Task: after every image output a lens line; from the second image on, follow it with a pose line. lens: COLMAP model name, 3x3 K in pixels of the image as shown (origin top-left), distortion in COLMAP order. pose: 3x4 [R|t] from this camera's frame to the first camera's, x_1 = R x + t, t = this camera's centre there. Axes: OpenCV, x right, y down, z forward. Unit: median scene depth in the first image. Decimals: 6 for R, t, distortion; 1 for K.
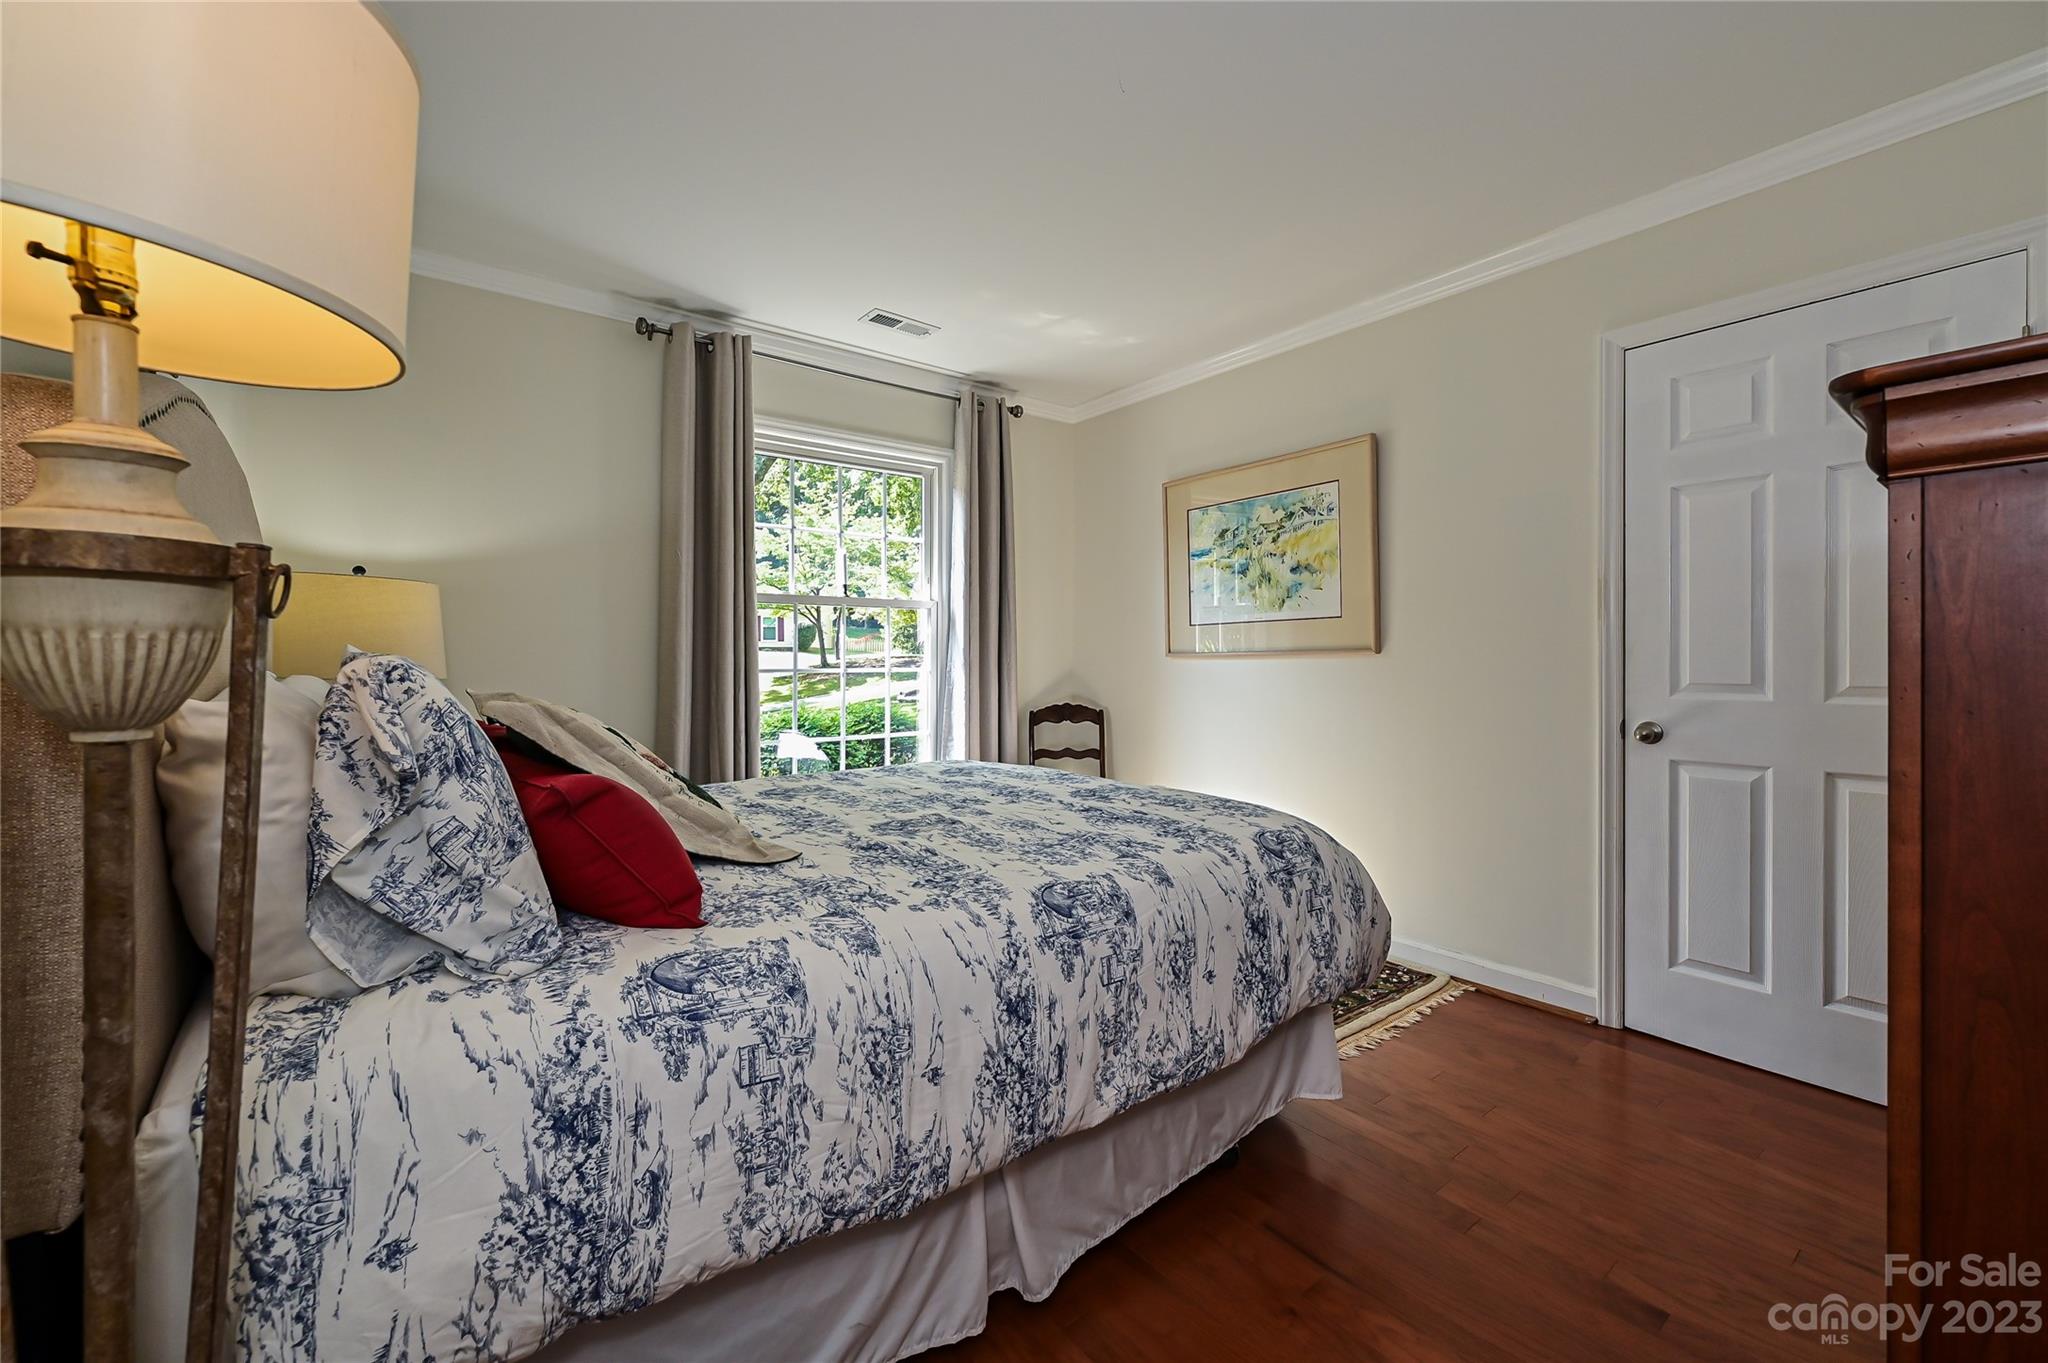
lens RADIAL K [[813.3, 0, 1018.6], [0, 813.3, 683.6], [0, 0, 1]] dist [0.000069, 0.000029]
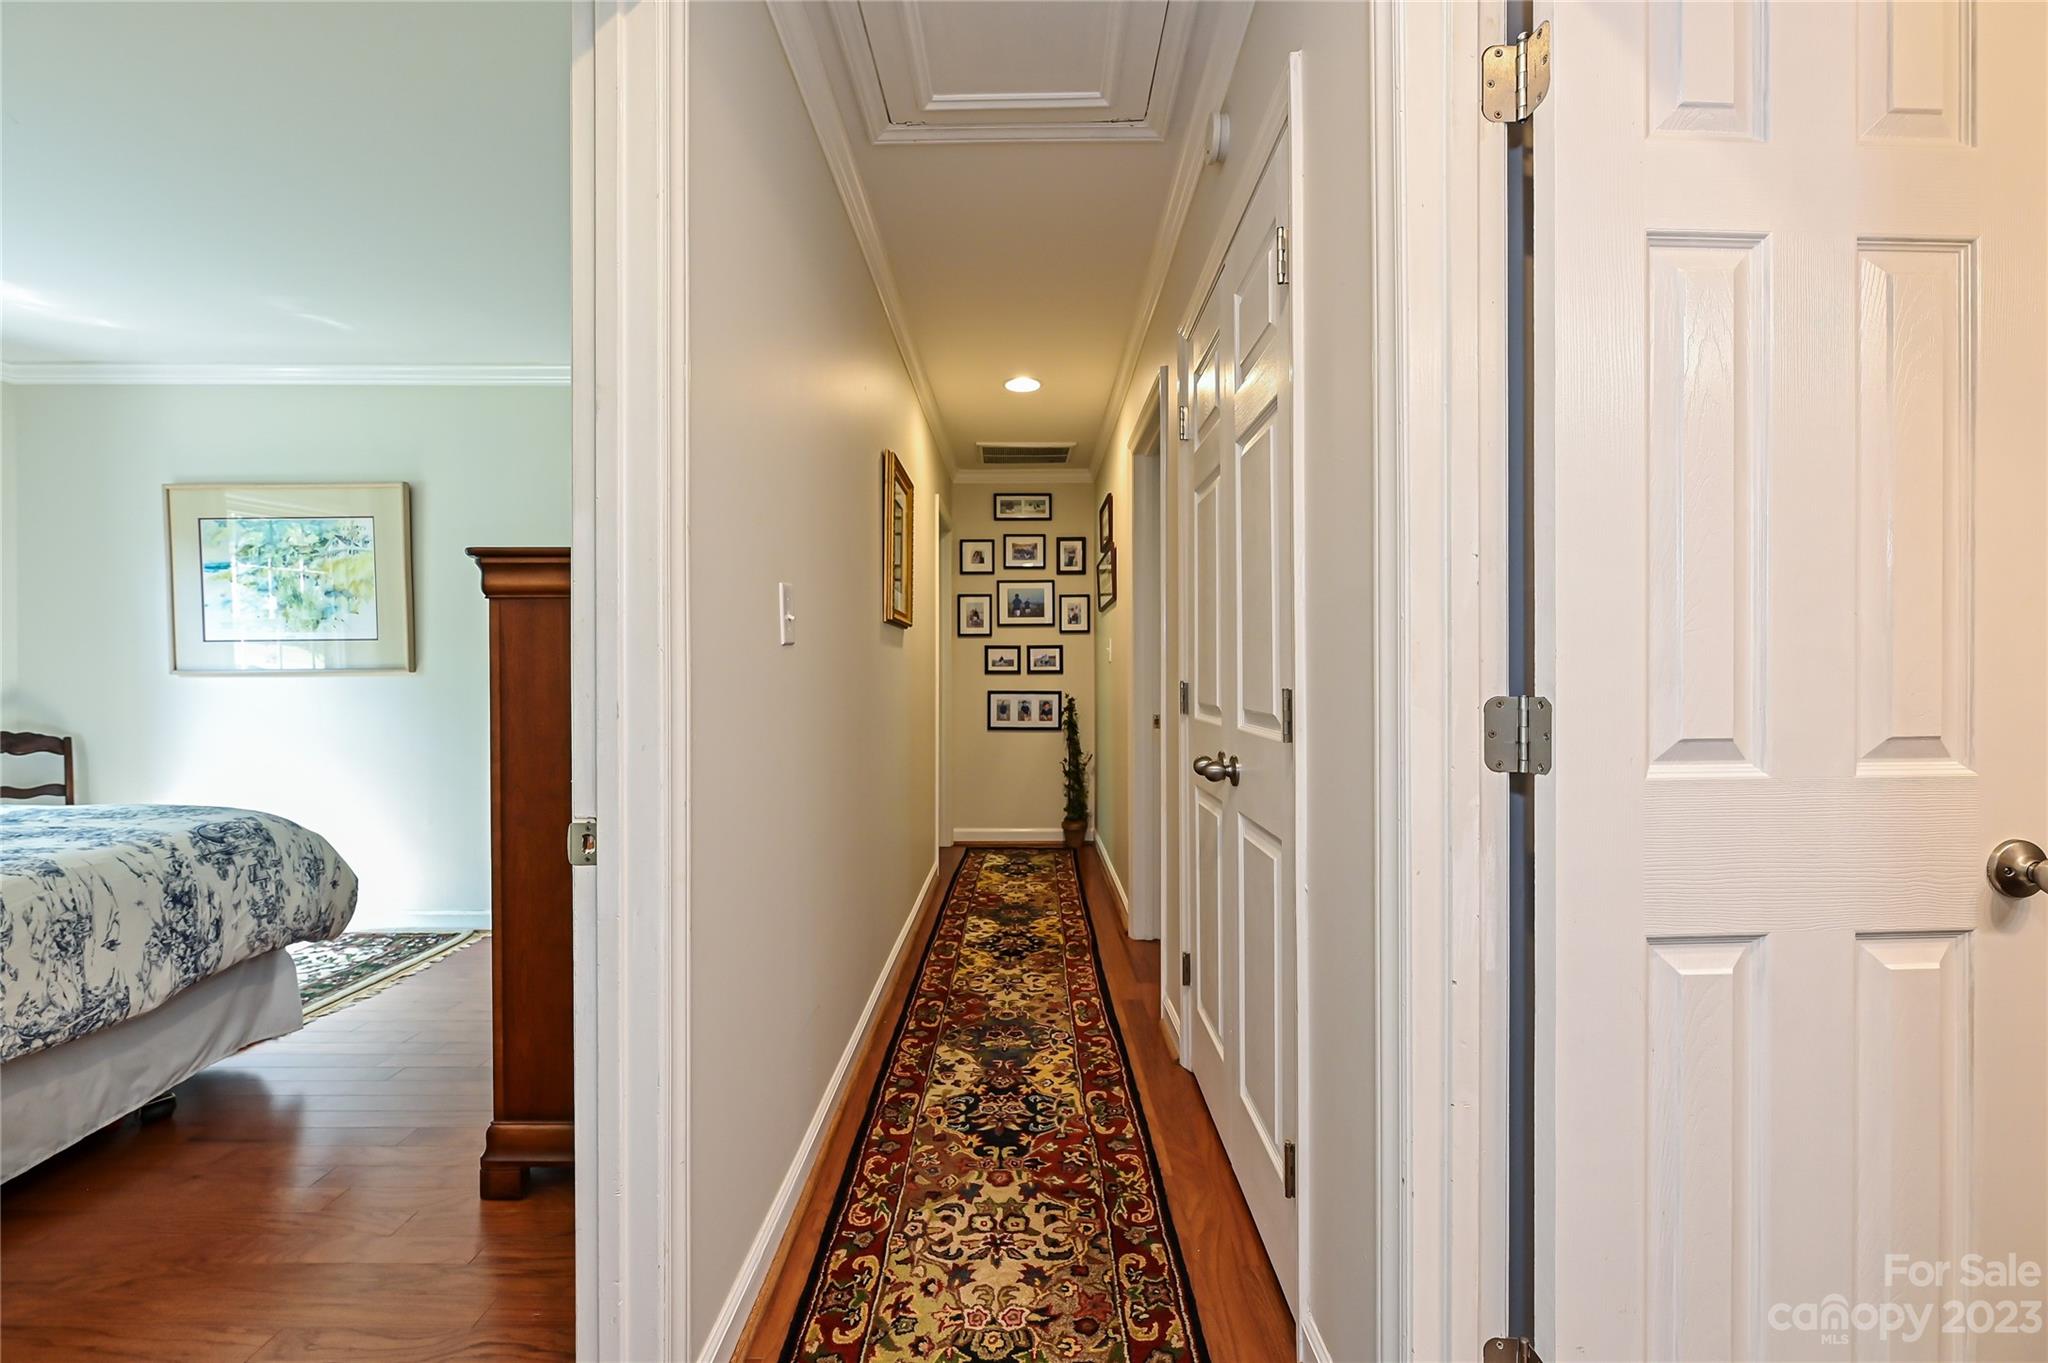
lens RADIAL K [[813.3, 0, 1018.6], [0, 813.3, 683.6], [0, 0, 1]] dist [0.000069, 0.000029]
pose [[0.616017, -0.010732, 0.787659, 0.095347], [0.024887, 0.999673, -0.005842, 0.012741], [-0.787339, 0.023201, 0.616083, -0.639591]]
